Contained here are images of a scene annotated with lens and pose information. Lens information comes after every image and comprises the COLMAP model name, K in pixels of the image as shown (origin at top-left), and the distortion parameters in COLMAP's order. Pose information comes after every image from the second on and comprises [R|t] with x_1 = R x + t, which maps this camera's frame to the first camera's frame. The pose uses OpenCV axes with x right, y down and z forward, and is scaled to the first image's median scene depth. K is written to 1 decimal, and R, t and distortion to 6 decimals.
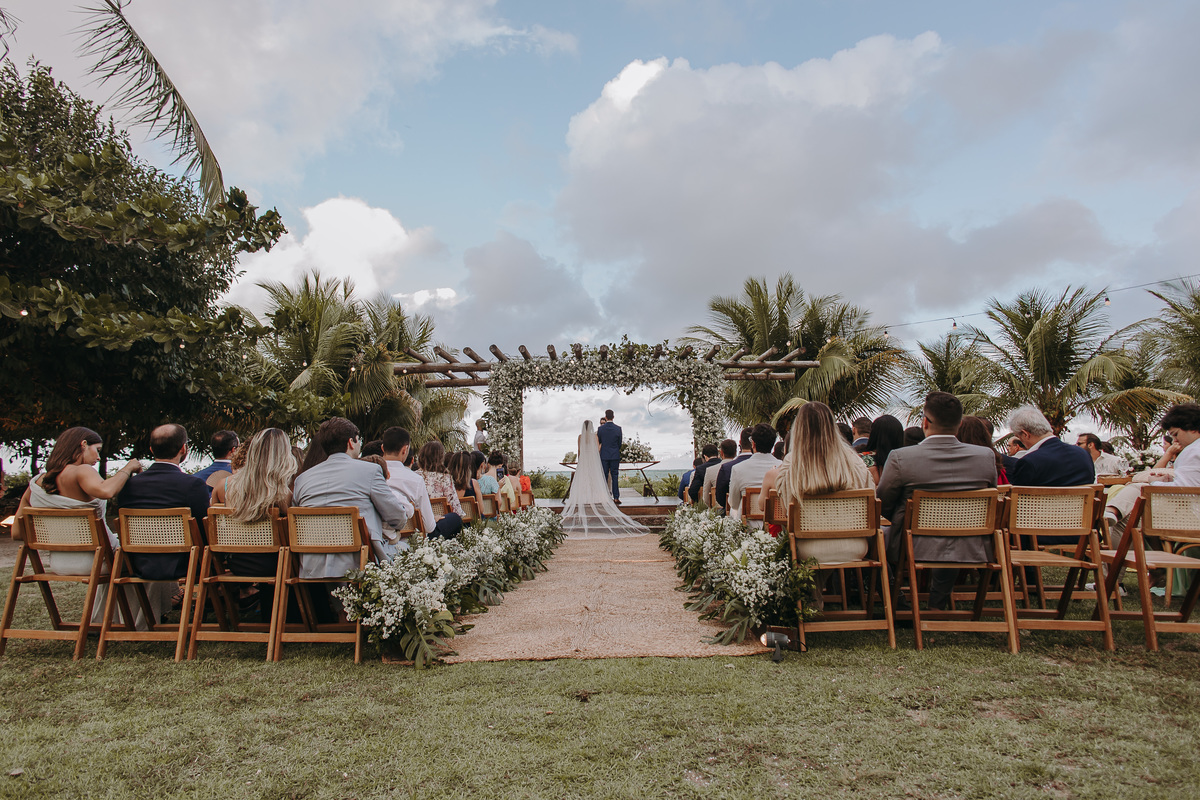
lens RADIAL K [[542.2, 0, 601.9], [0, 542.2, 391.3], [0, 0, 1]] dist [-0.000392, 0.021421]
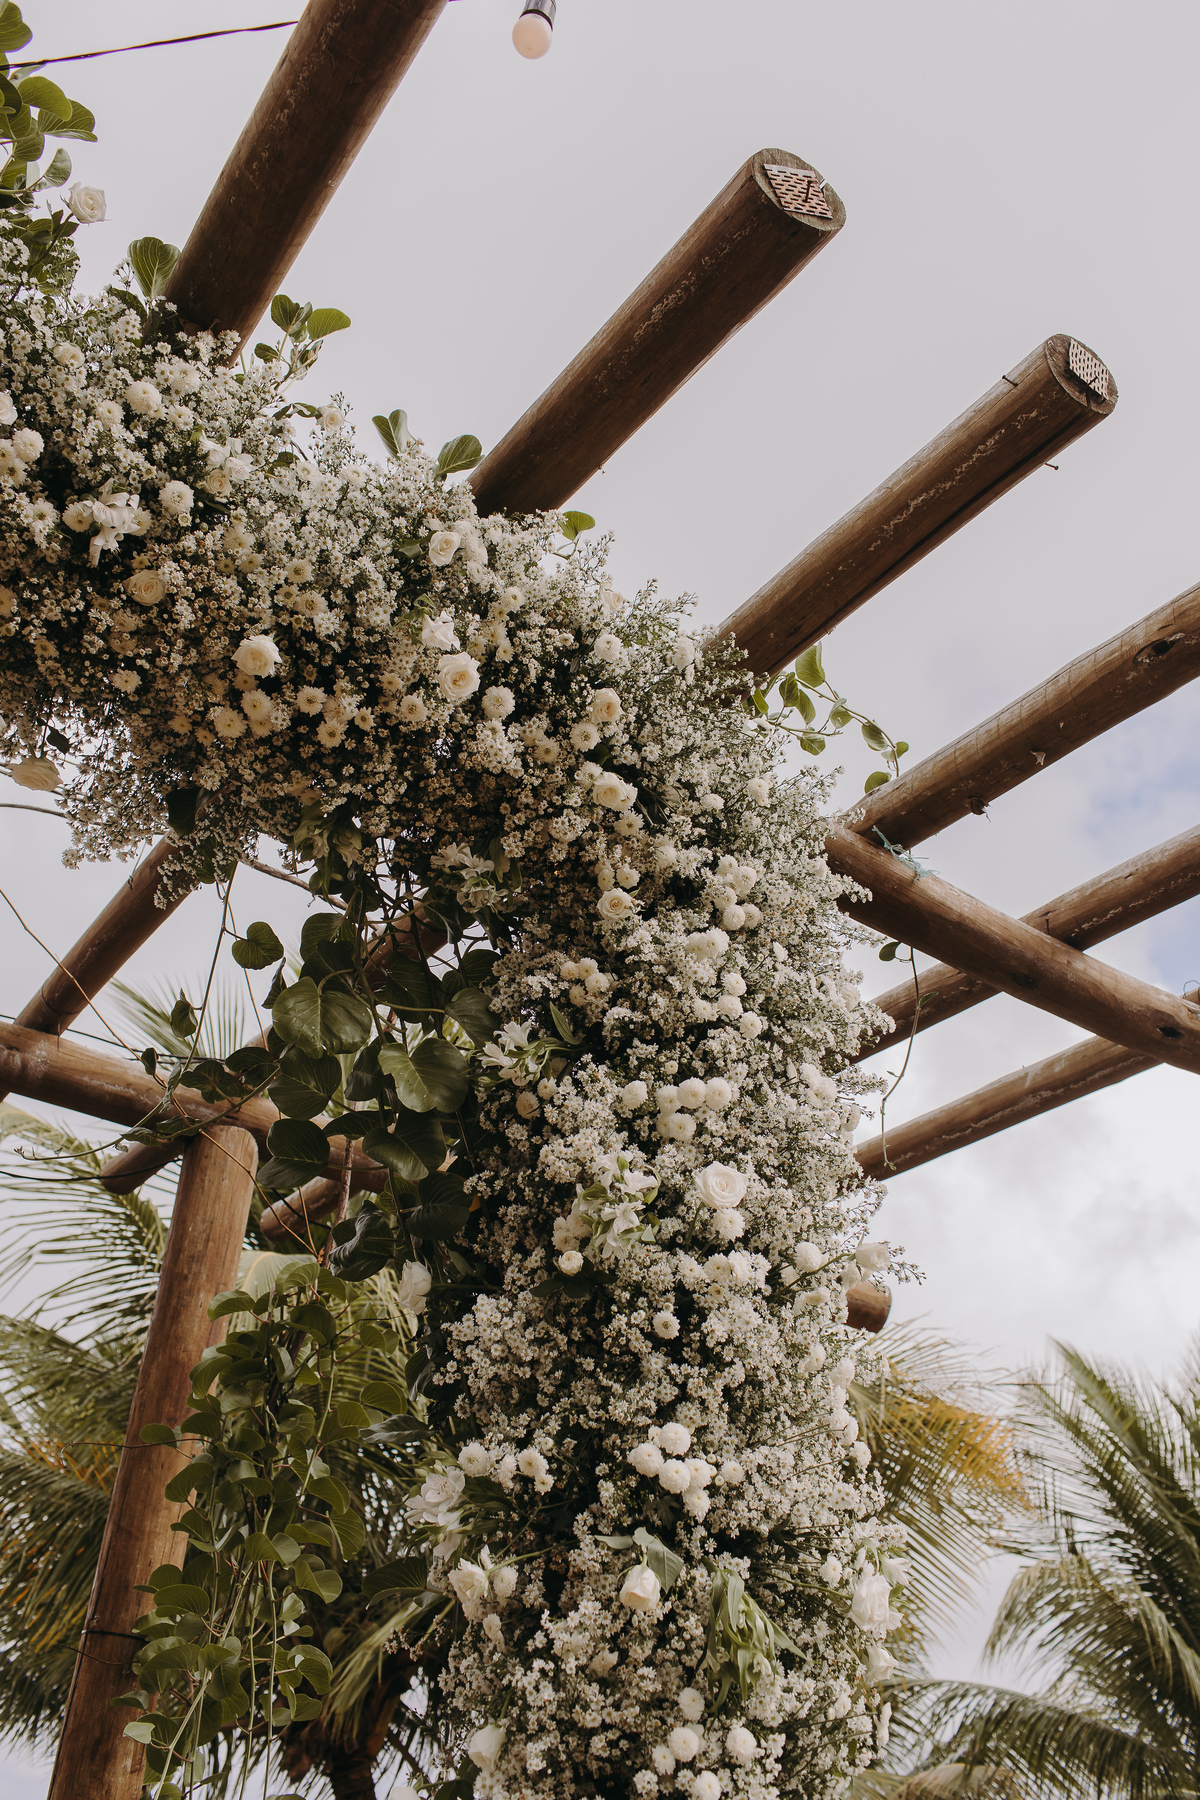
lens RADIAL K [[1814.1, 0, 600.0], [0, 1814.1, 900.0], [0, 0, 1]] dist [0.061157, 0.000314]
pose [[0.822779, 0.349813, 0.447957, 0.065247], [-0.156243, 0.897000, -0.413495, 0.100218], [-0.546464, 0.270225, 0.792689, 0.822606]]
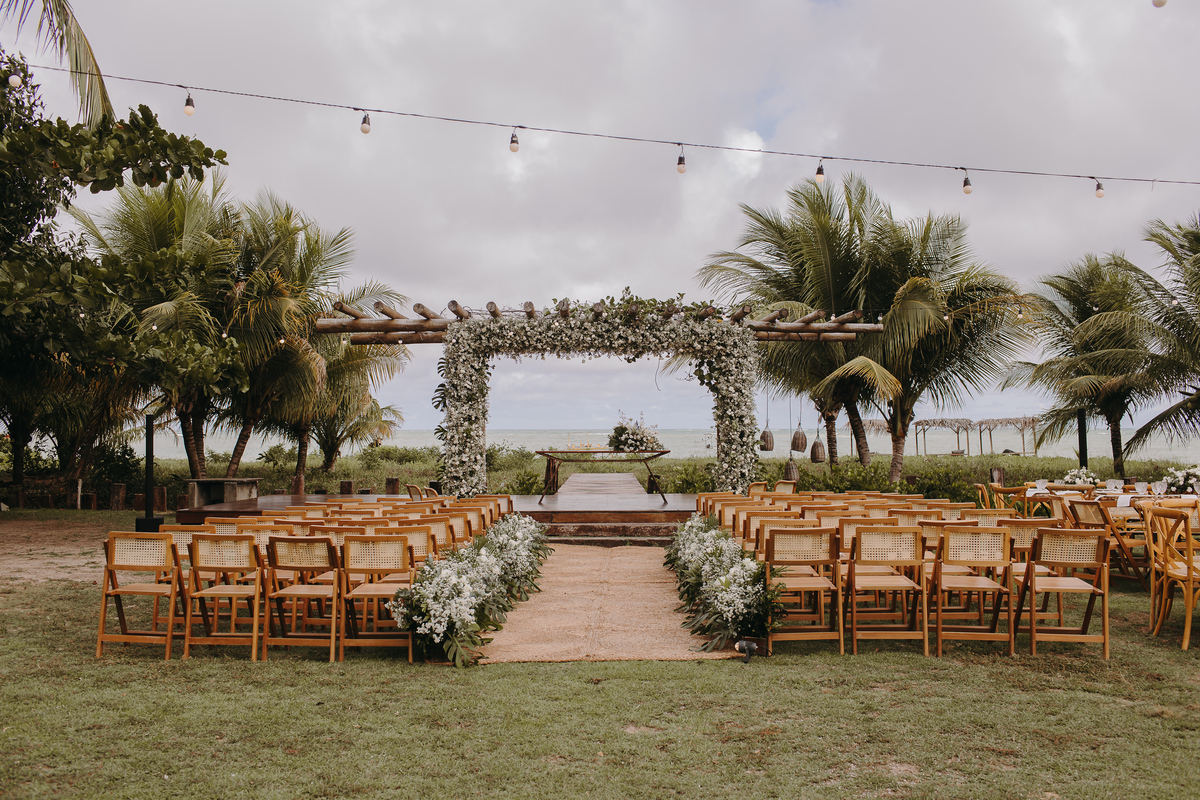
lens RADIAL K [[833.4, 0, 600.0], [0, 833.4, 400.0], [0, 0, 1]] dist [0.042196, 0.000281]
pose [[0.999794, 0.012257, 0.016168, -0.011194], [-0.013700, 0.995627, 0.092404, -0.055615], [-0.014965, -0.092606, 0.995590, -0.170000]]
